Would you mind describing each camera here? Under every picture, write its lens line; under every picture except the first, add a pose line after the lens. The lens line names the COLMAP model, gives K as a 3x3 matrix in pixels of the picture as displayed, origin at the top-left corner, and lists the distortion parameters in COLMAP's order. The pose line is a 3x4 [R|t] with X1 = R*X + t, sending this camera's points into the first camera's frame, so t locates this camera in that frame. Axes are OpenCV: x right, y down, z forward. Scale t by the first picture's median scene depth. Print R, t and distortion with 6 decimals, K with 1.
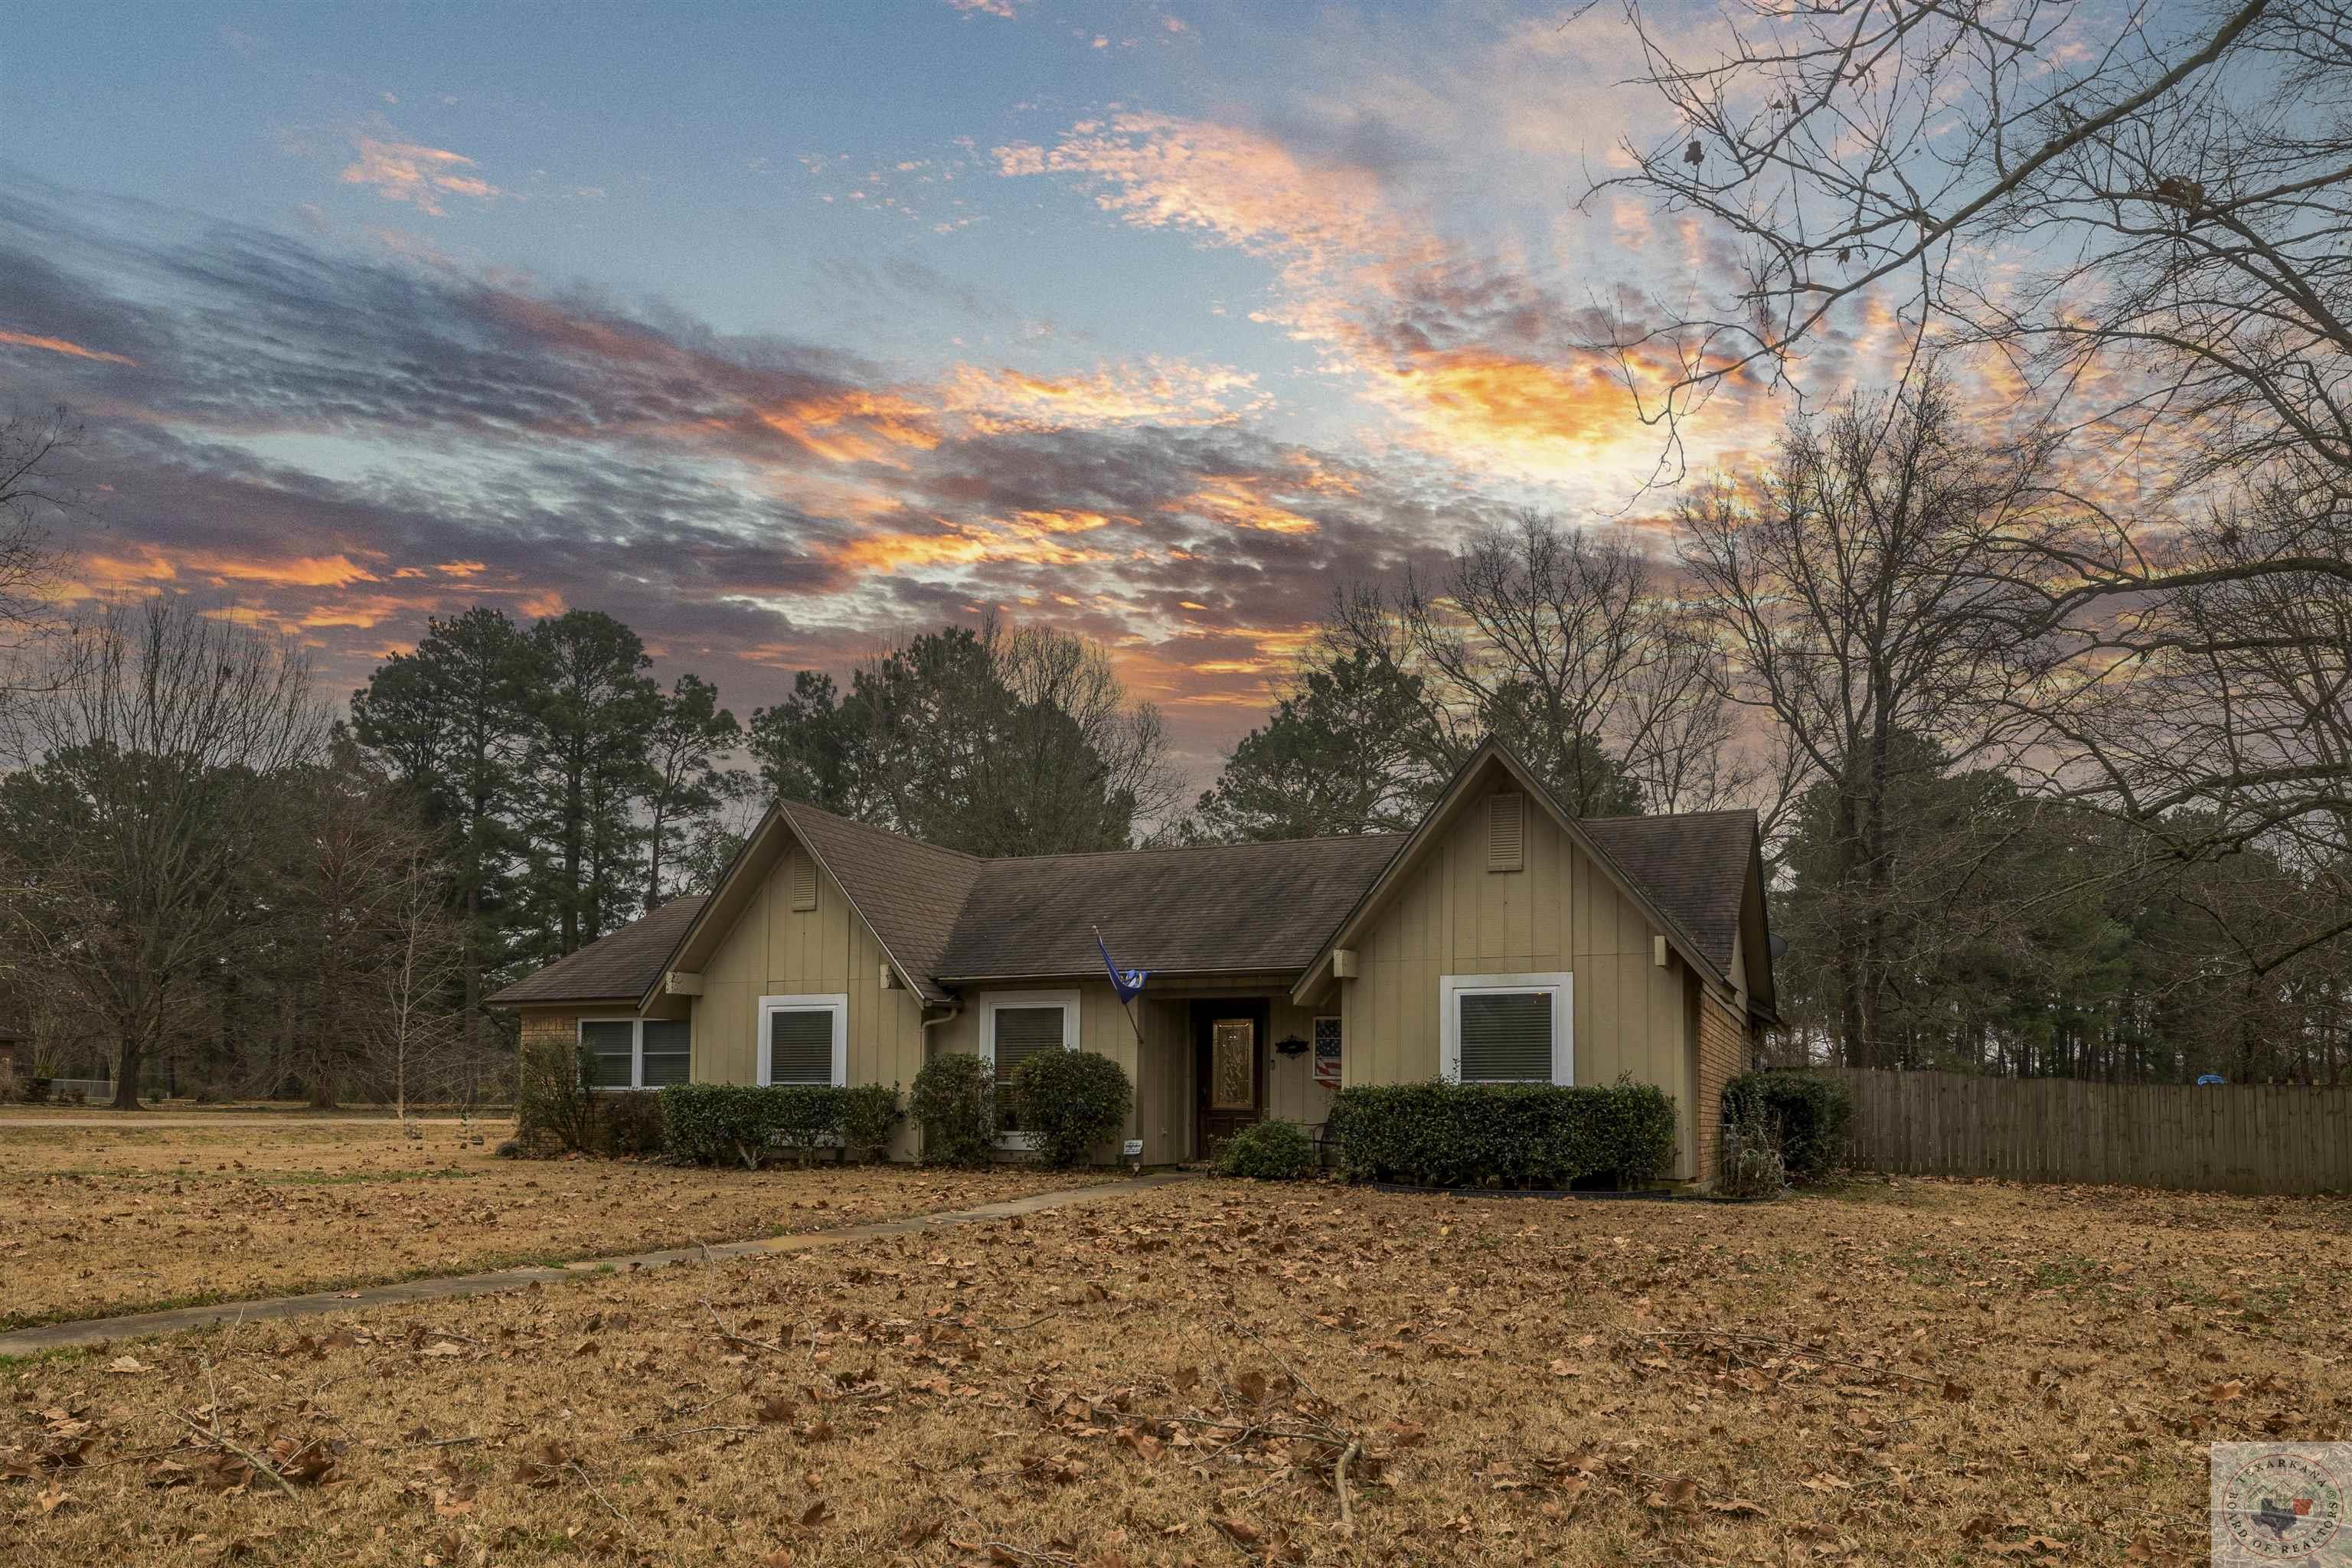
lens RADIAL K [[1455.2, 0, 1163.9], [0, 1455.2, 792.4], [0, 0, 1]] dist [-0.001462, 0.000454]
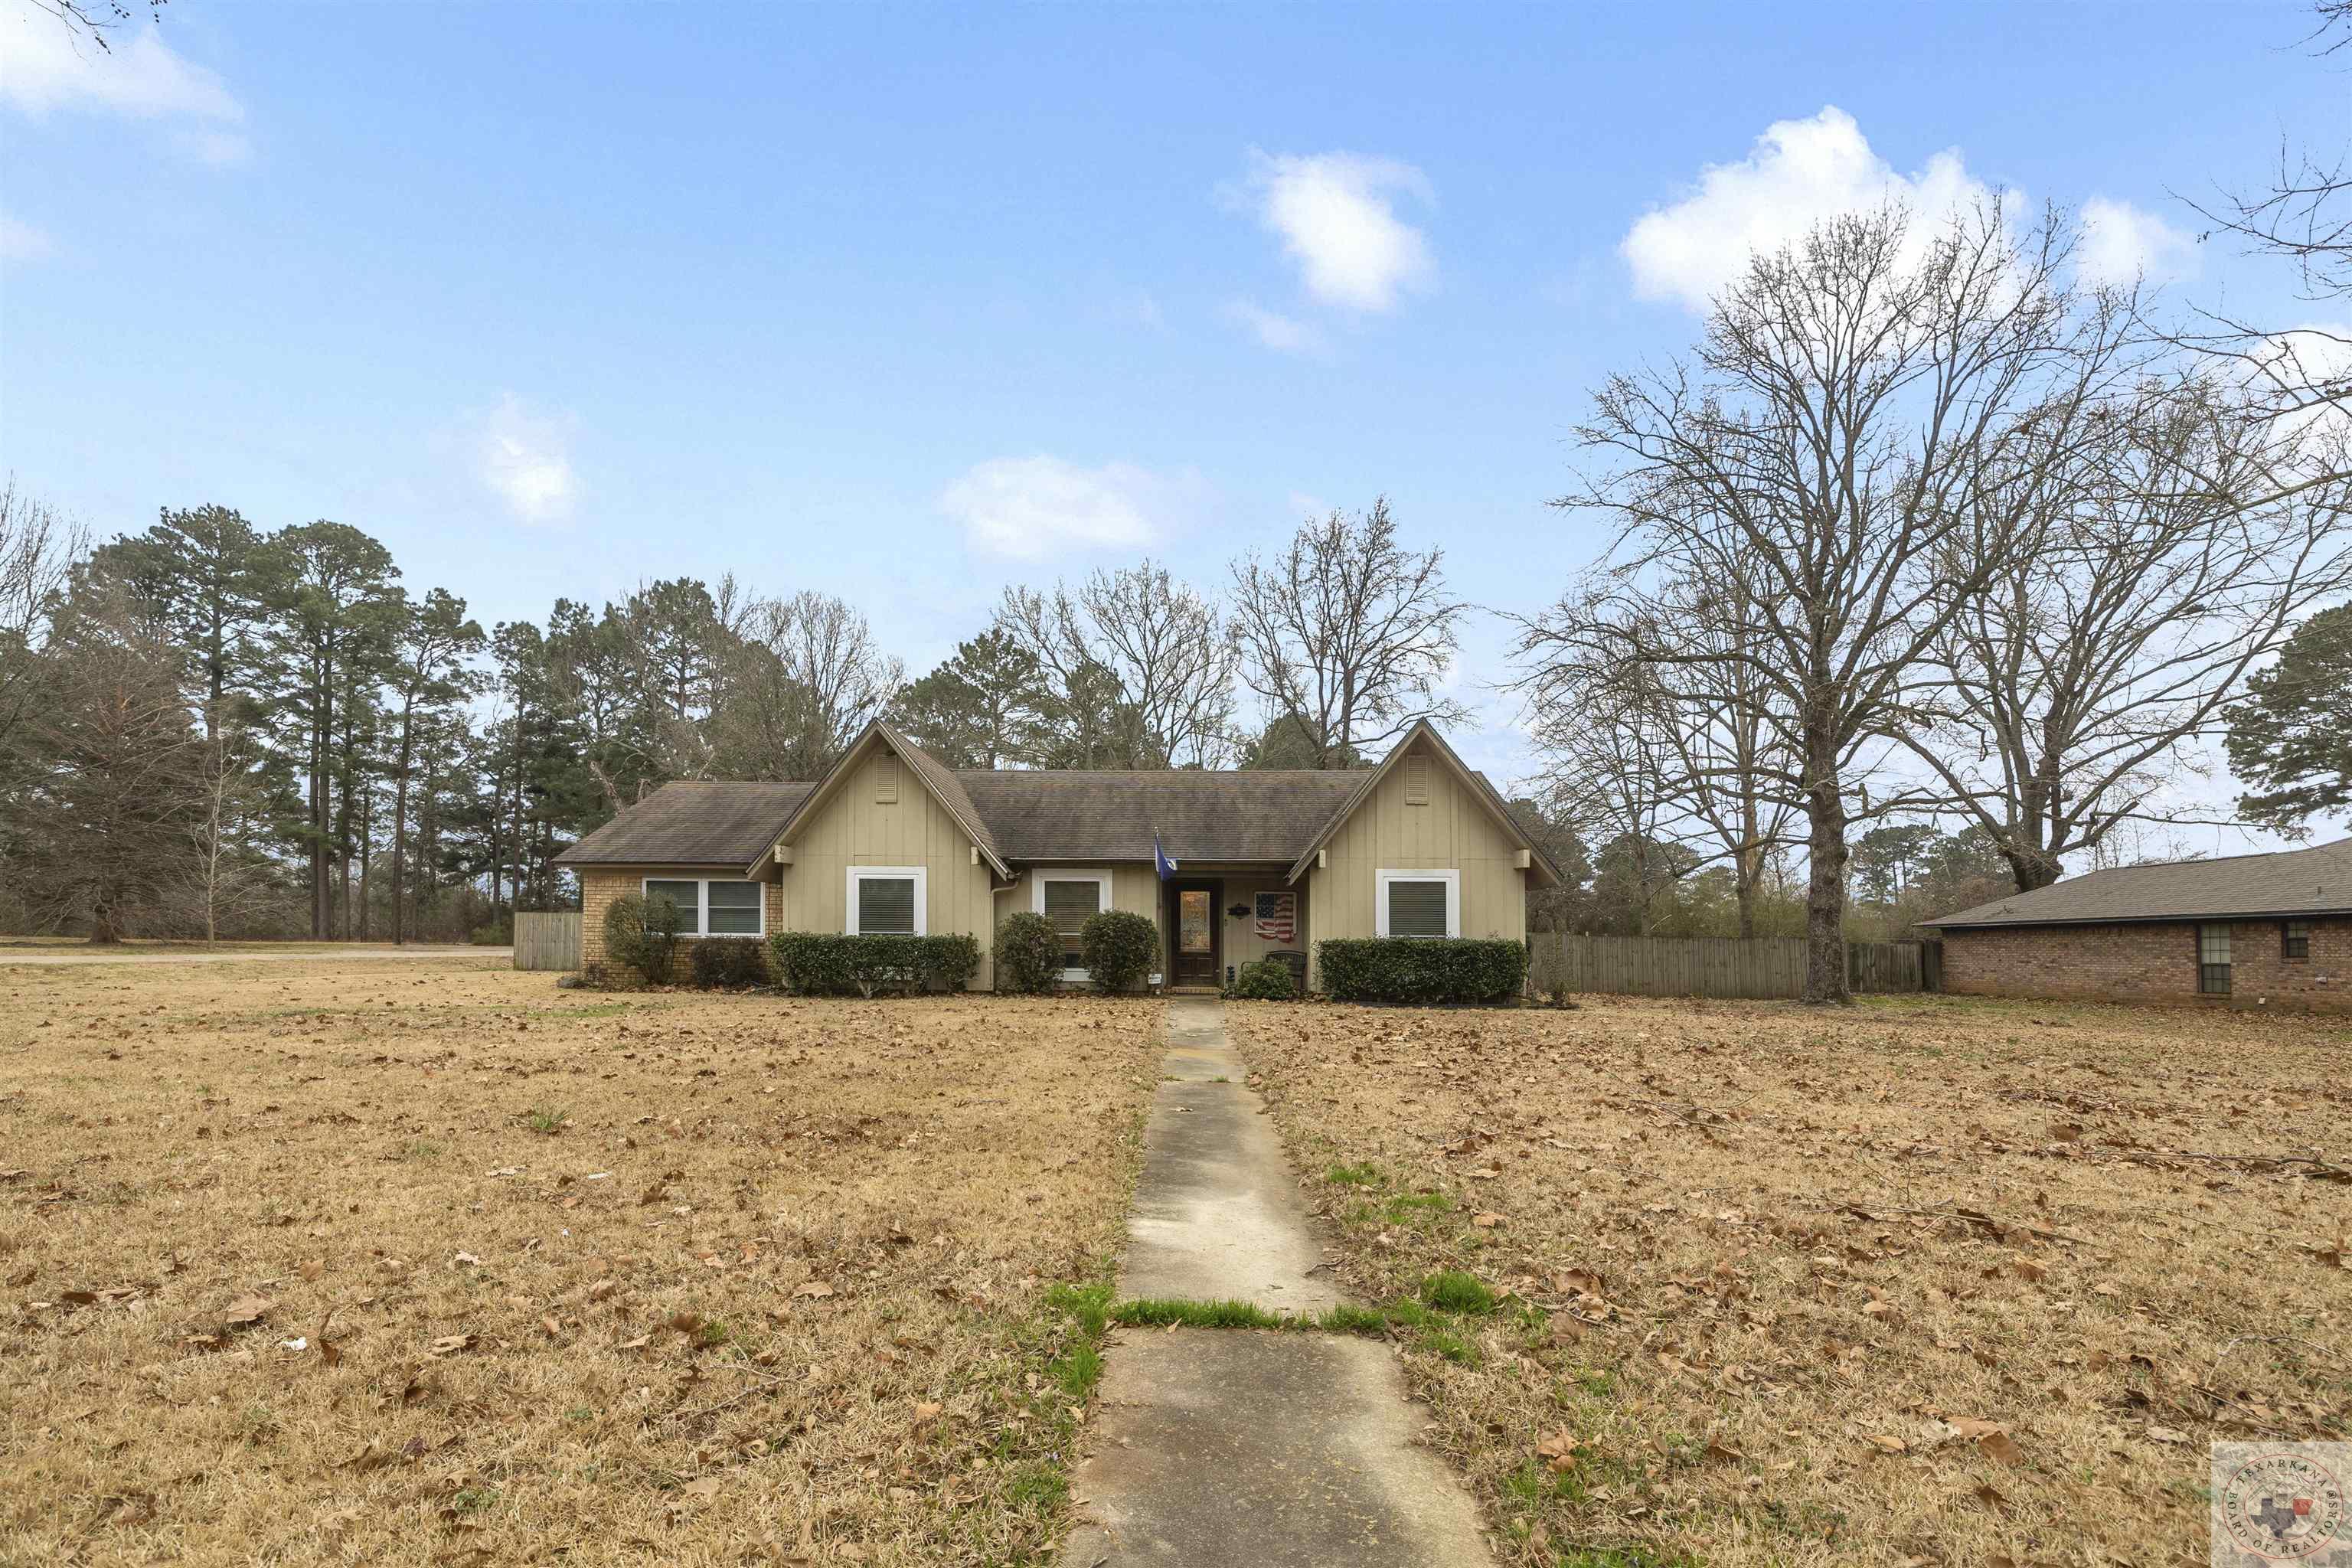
lens RADIAL K [[990.8, 0, 1176.4], [0, 990.8, 774.2], [0, 0, 1]] dist [-0.001411, -0.000152]
pose [[0.935108, 0.062644, 0.348782, -0.325877], [-0.078093, 0.996483, 0.030397, 0.007980], [-0.345651, -0.055662, 0.936711, 0.070451]]
